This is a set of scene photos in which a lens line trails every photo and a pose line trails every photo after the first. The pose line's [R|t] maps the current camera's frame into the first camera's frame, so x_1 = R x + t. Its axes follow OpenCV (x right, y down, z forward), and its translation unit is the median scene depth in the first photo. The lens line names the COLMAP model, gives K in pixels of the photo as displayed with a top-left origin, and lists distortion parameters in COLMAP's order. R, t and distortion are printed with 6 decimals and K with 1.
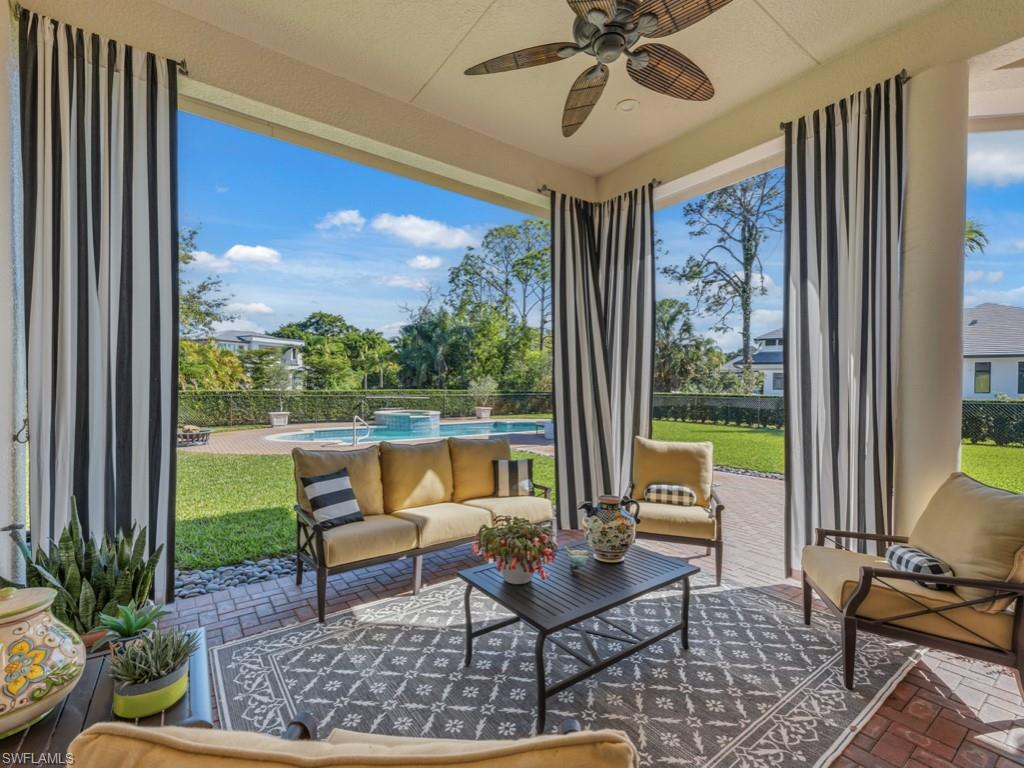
lens RADIAL K [[454.5, 0, 505.0], [0, 454.5, 392.6], [0, 0, 1]] dist [0.019156, -0.001304]
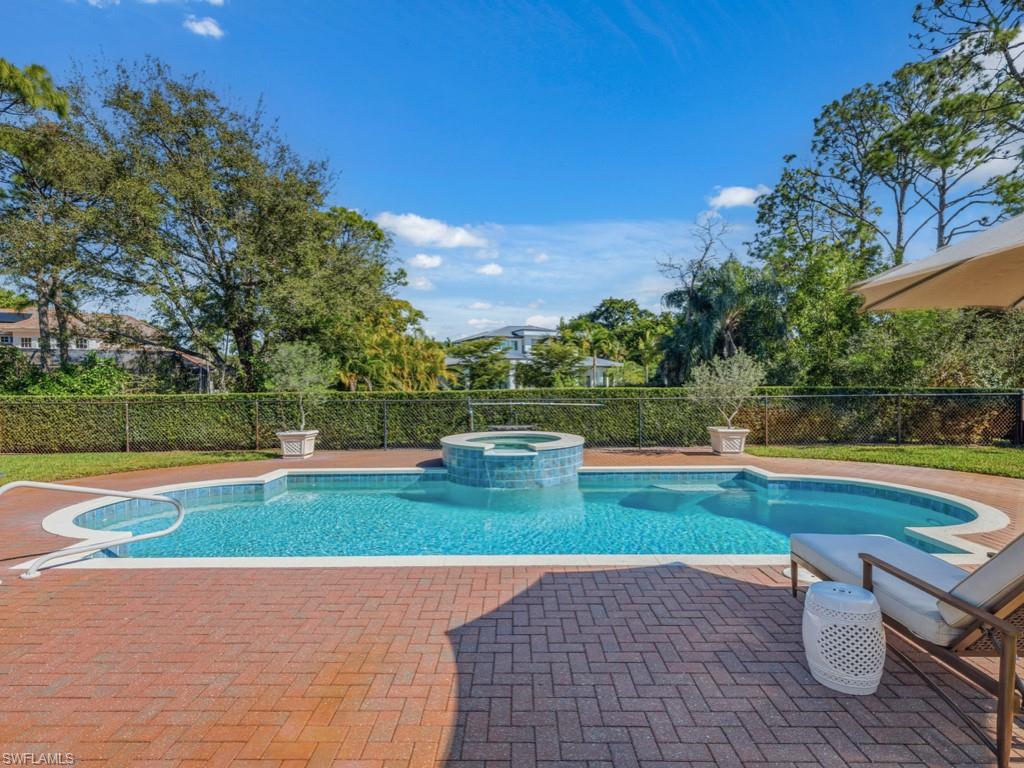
lens RADIAL K [[507.1, 0, 506.5], [0, 507.1, 391.7], [0, 0, 1]] dist [0.005653, 0.000132]
pose [[0.798377, -0.006902, -0.602119, 0.037979], [0.008482, 0.999964, -0.000216, -0.001375], [0.602098, -0.004934, 0.798407, 0.263285]]
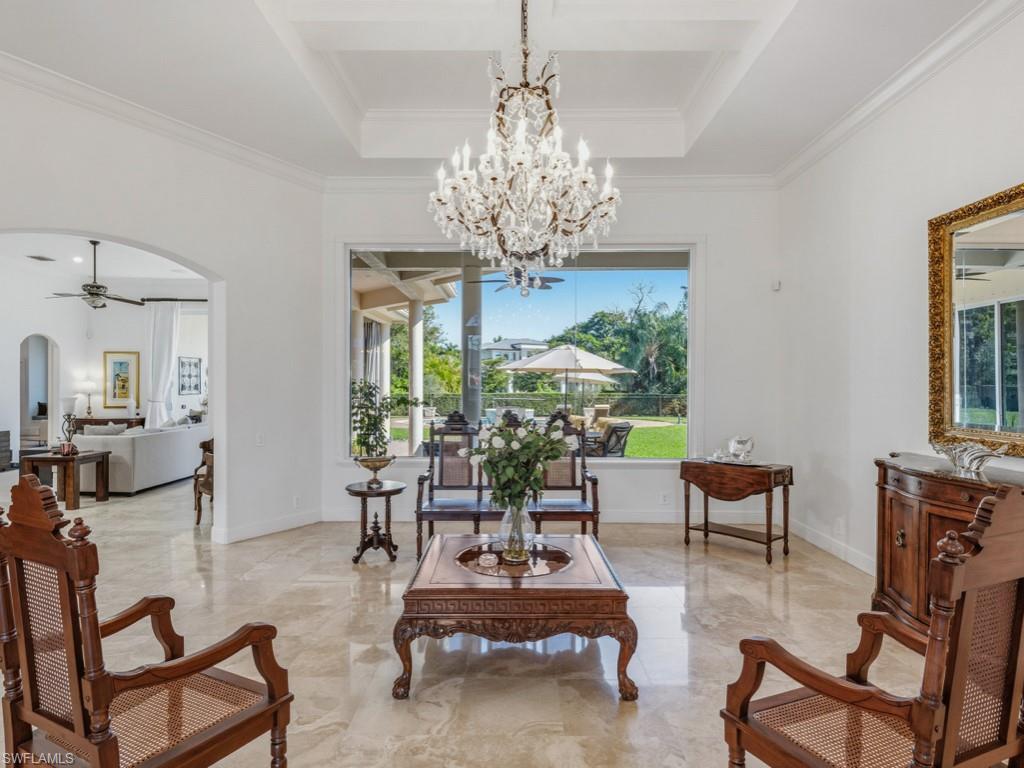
lens RADIAL K [[566.0, 0, 516.7], [0, 566.0, 386.4], [0, 0, 1]] dist [0.001057, -0.000500]
pose [[0.810463, -0.007408, -0.585744, 0.340475], [-0.003515, 0.999841, -0.017509, 0.001961], [0.585780, 0.016249, 0.810307, -0.142500]]
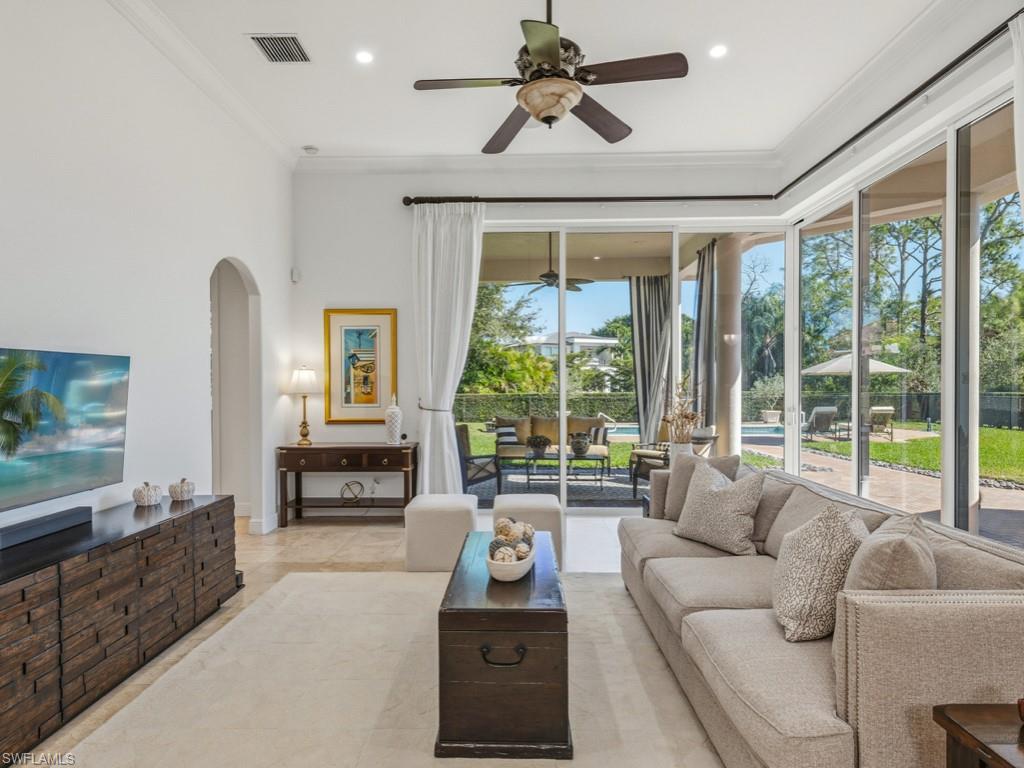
lens RADIAL K [[590.6, 0, 508.2], [0, 590.6, 392.6], [0, 0, 1]] dist [0.016304, -0.001408]
pose [[0.801150, -0.006992, -0.598423, 0.122245], [0.003437, 0.999969, -0.007083, 0.002031], [0.598454, 0.003618, 0.801149, -0.122799]]
